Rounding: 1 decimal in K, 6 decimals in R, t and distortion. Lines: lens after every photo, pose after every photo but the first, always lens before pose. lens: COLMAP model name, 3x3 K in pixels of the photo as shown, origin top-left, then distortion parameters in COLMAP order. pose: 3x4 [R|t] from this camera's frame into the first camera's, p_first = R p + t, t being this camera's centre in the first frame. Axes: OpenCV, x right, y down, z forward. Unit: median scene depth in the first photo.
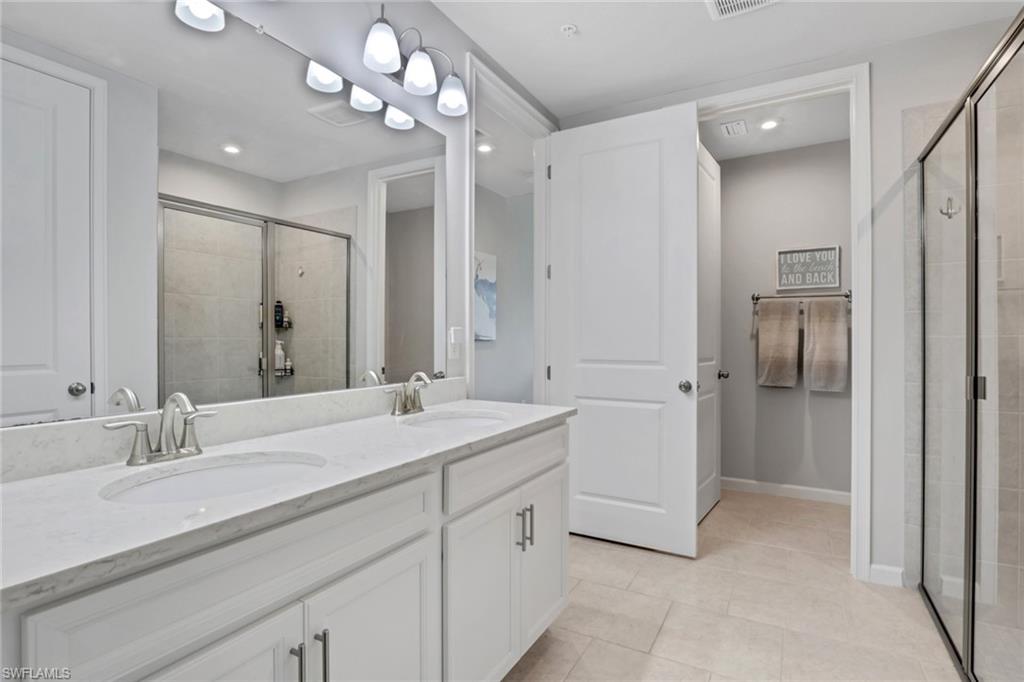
lens RADIAL K [[503.3, 0, 511.7], [0, 503.3, 338.8], [0, 0, 1]] dist [-0.000557, -0.003211]
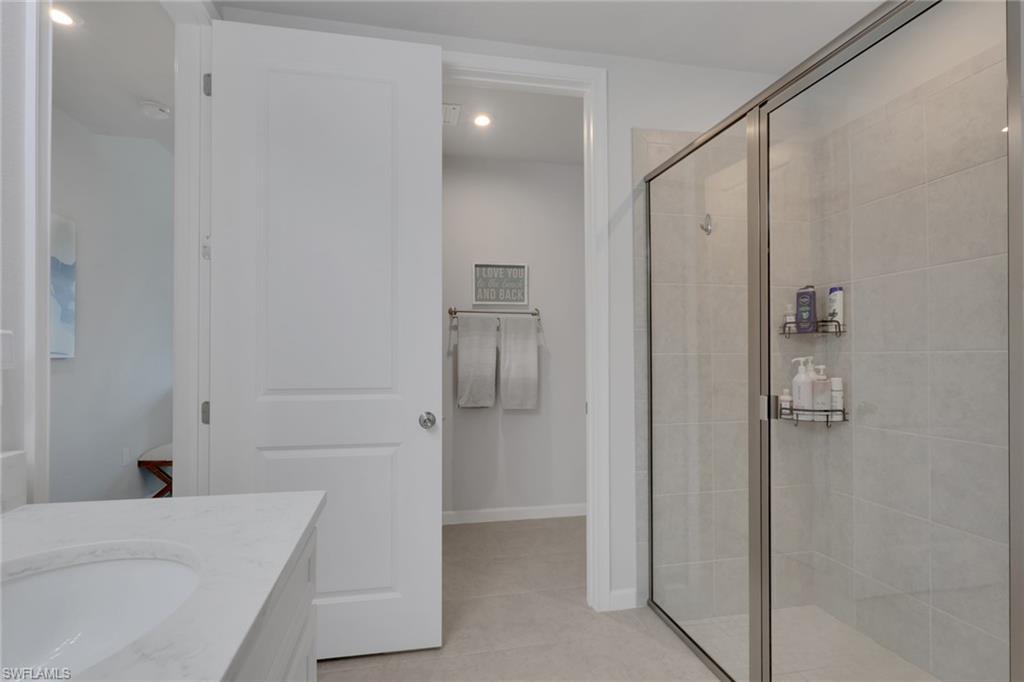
lens RADIAL K [[499.2, 0, 509.1], [0, 499.2, 351.4], [0, 0, 1]] dist [-0.003205, -0.000967]
pose [[0.760055, 0.004450, 0.649843, -0.032775], [0.000938, 0.999968, -0.007945, -0.001334], [-0.649858, 0.006648, 0.760027, 0.257503]]
